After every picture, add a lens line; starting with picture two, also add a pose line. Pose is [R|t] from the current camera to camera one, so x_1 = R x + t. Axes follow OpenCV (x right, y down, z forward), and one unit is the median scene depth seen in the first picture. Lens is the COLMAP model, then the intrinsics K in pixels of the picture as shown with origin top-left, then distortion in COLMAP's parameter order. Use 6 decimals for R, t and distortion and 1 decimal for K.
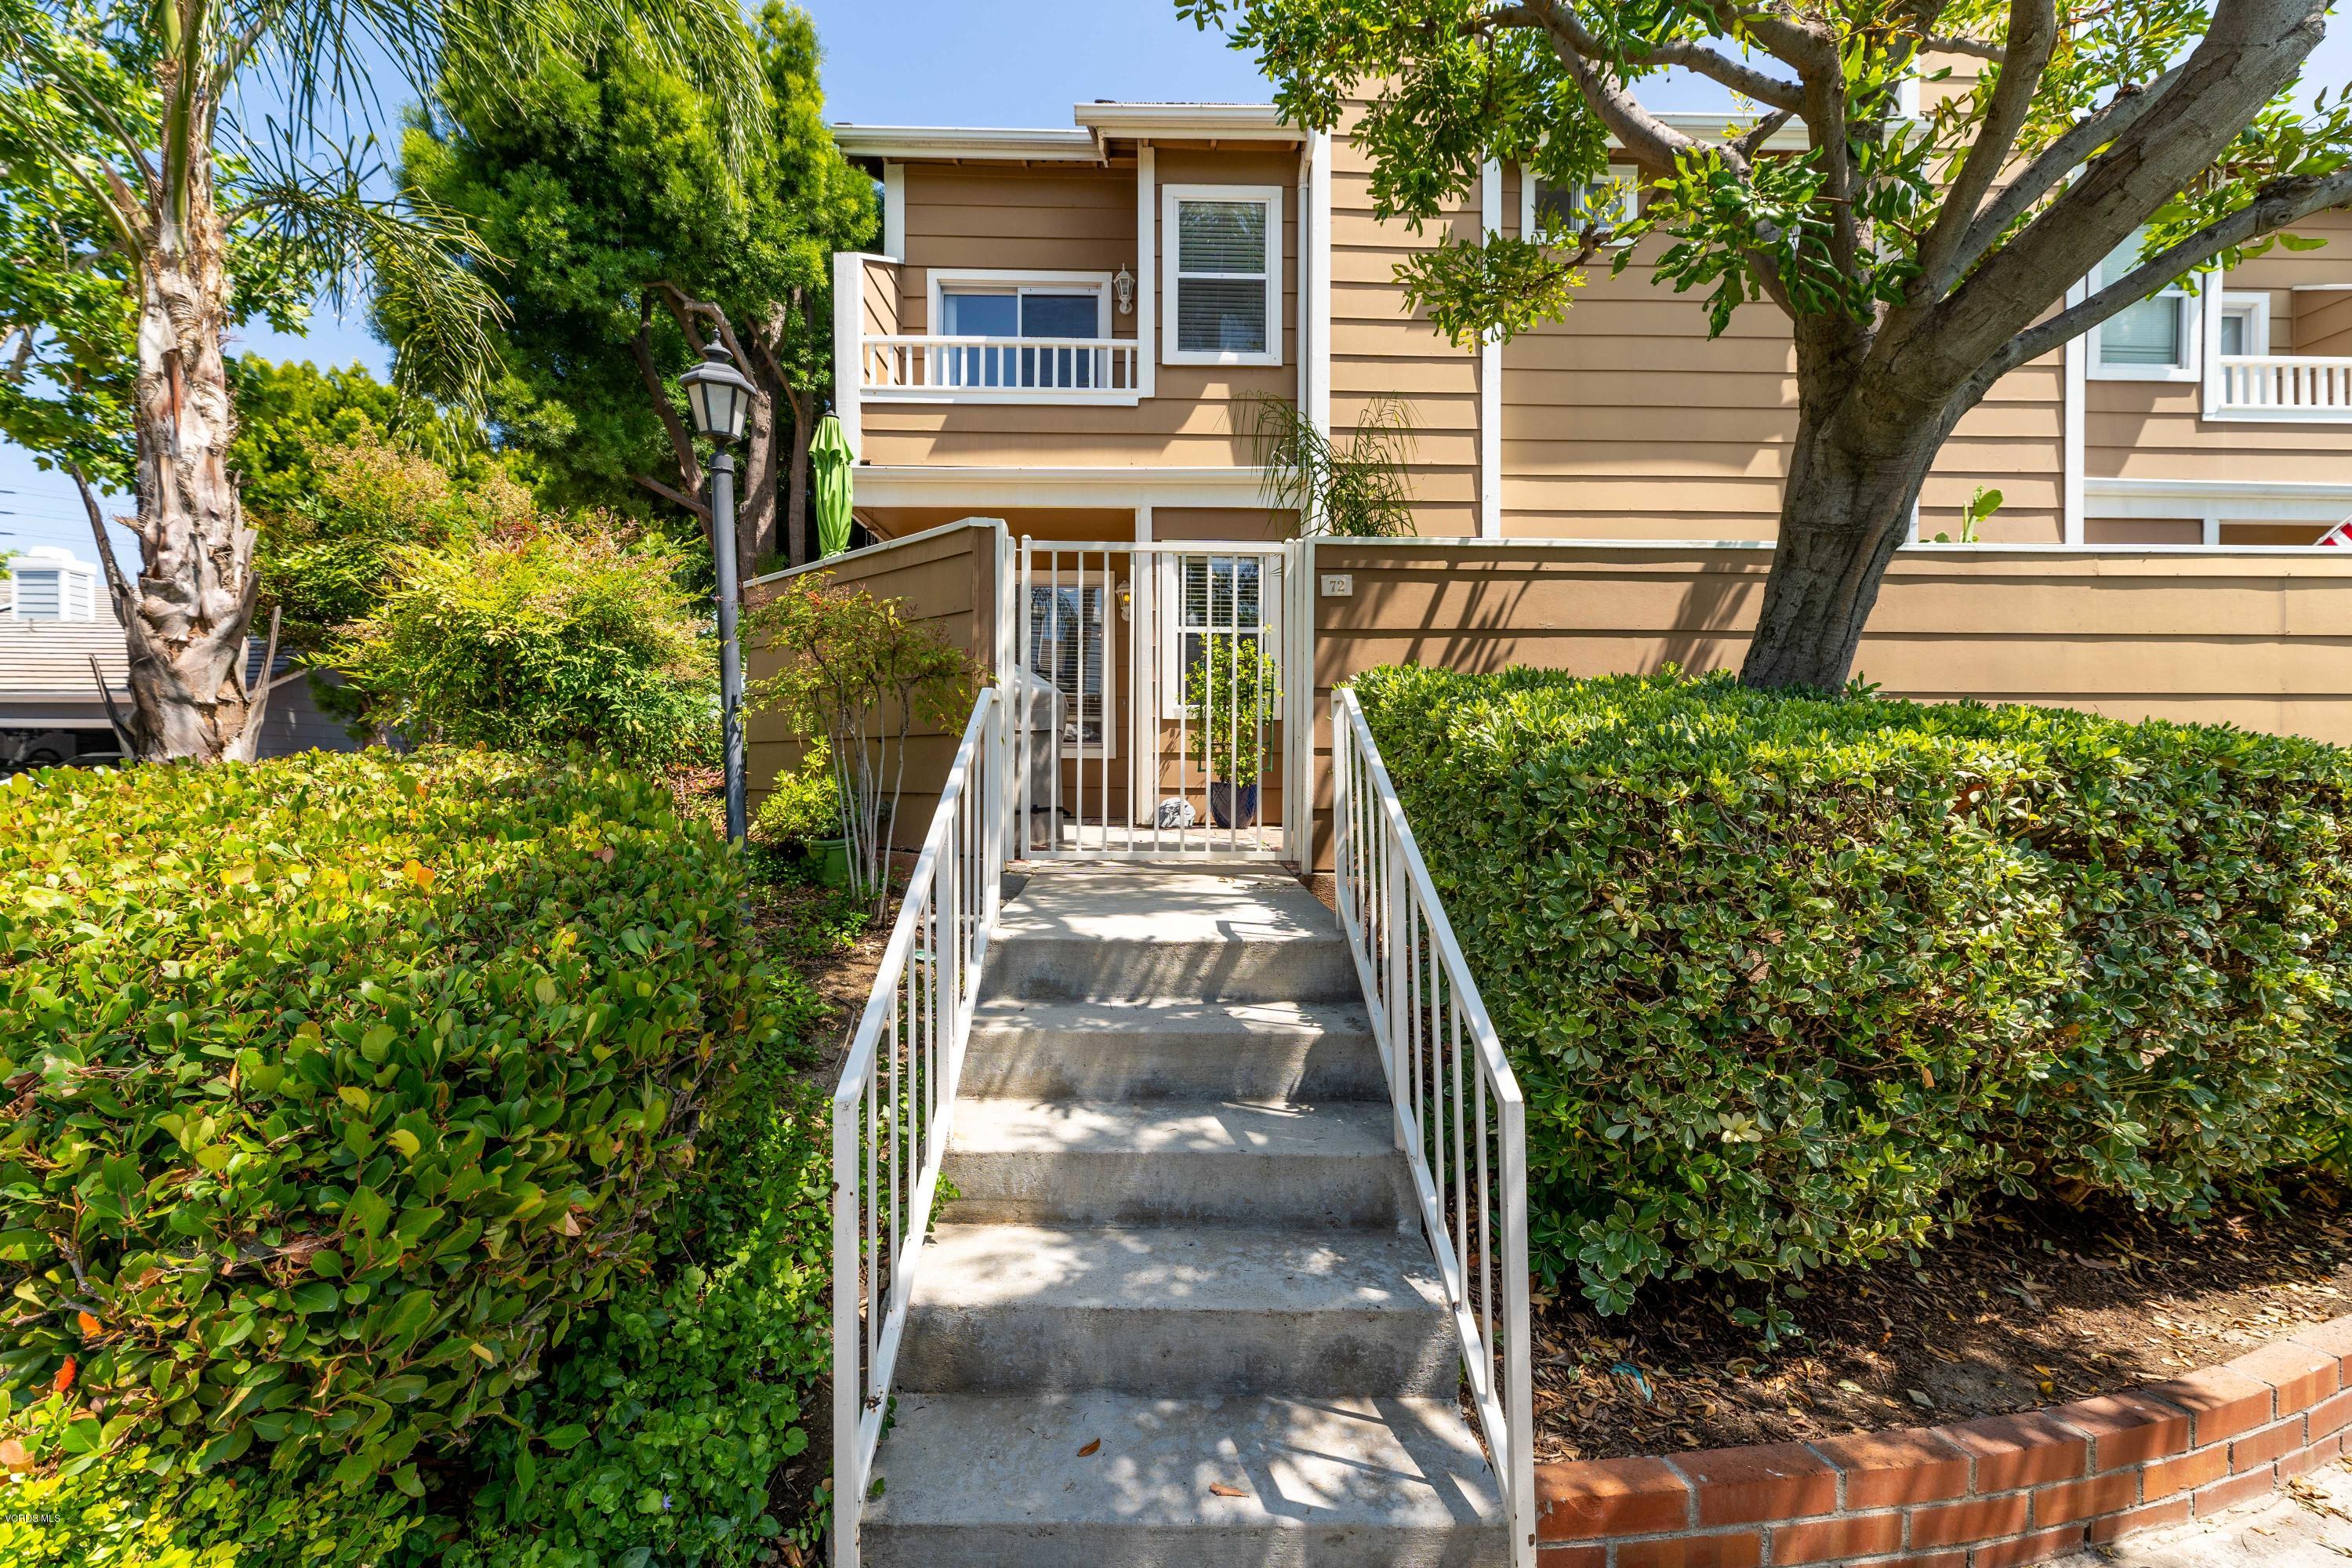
lens RADIAL K [[949.3, 0, 1194.5], [0, 949.3, 796.7], [0, 0, 1]] dist [0.003313, -0.001271]
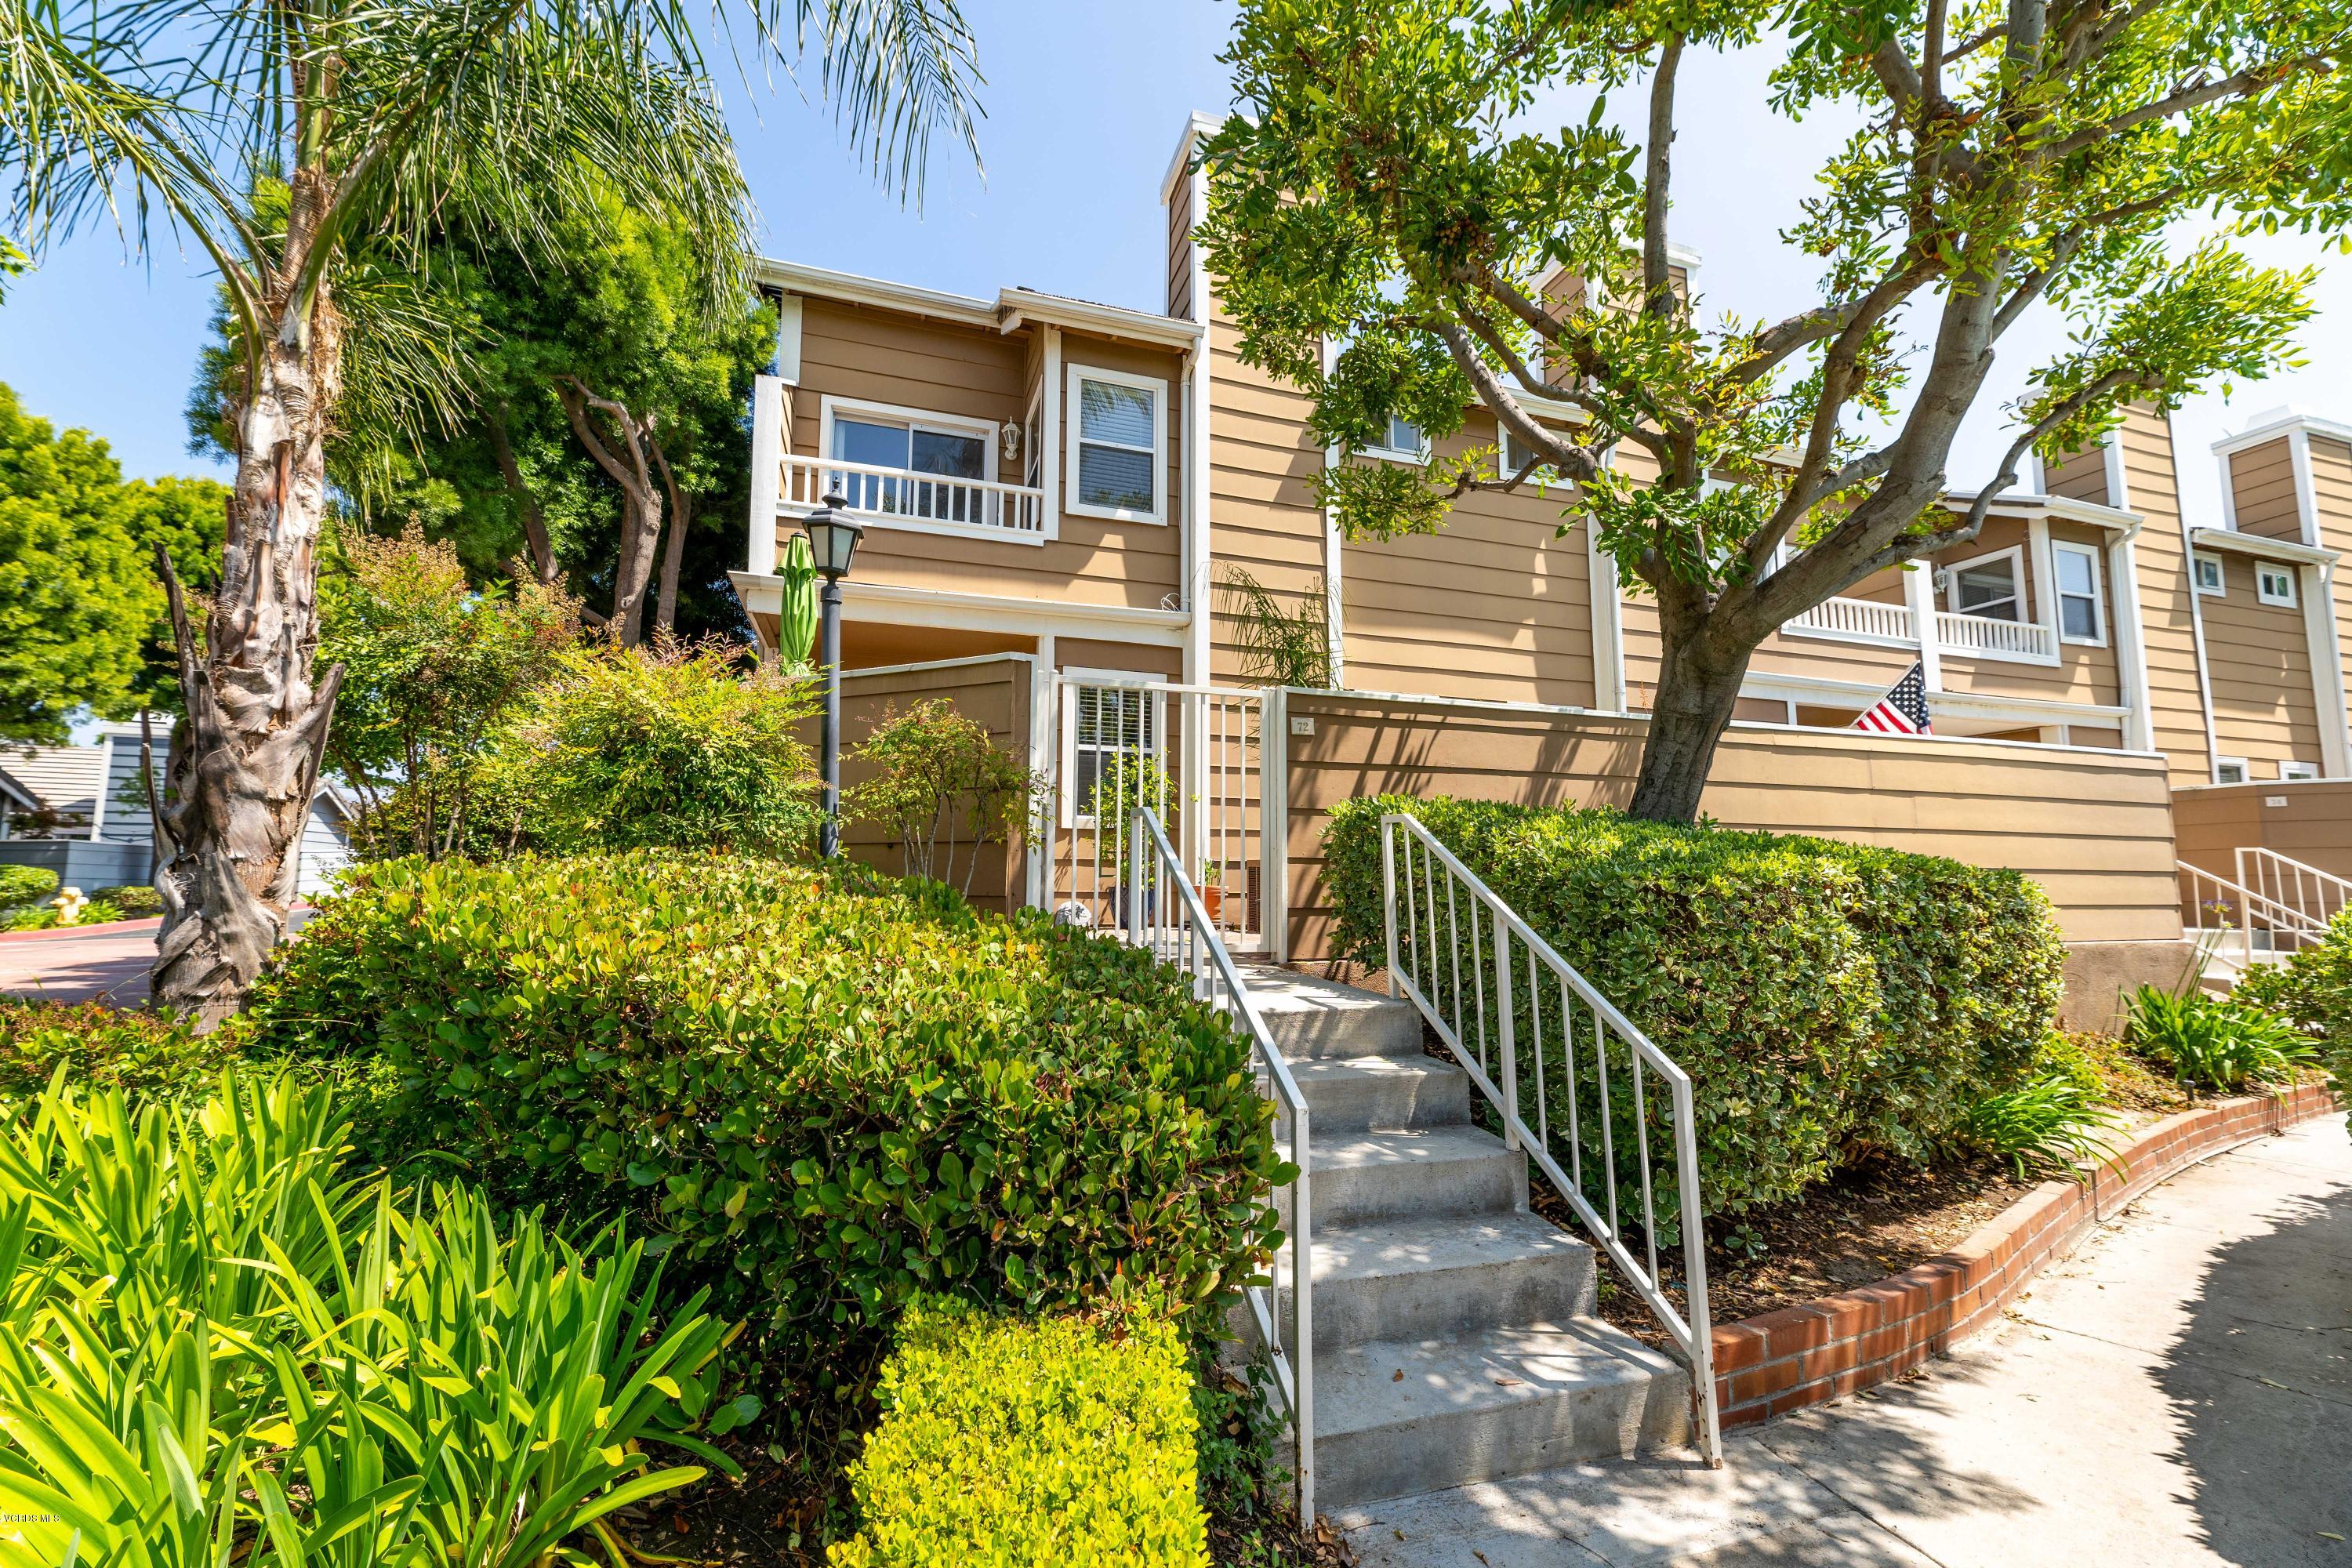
lens RADIAL K [[949.3, 0, 1196.8], [0, 949.3, 791.5], [0, 0, 1]] dist [0.003313, -0.001271]
pose [[0.955216, 0.029893, 0.294396, -0.344167], [0.004965, 0.993125, -0.116953, 0.006450], [-0.295868, 0.113177, 0.948500, -0.124163]]
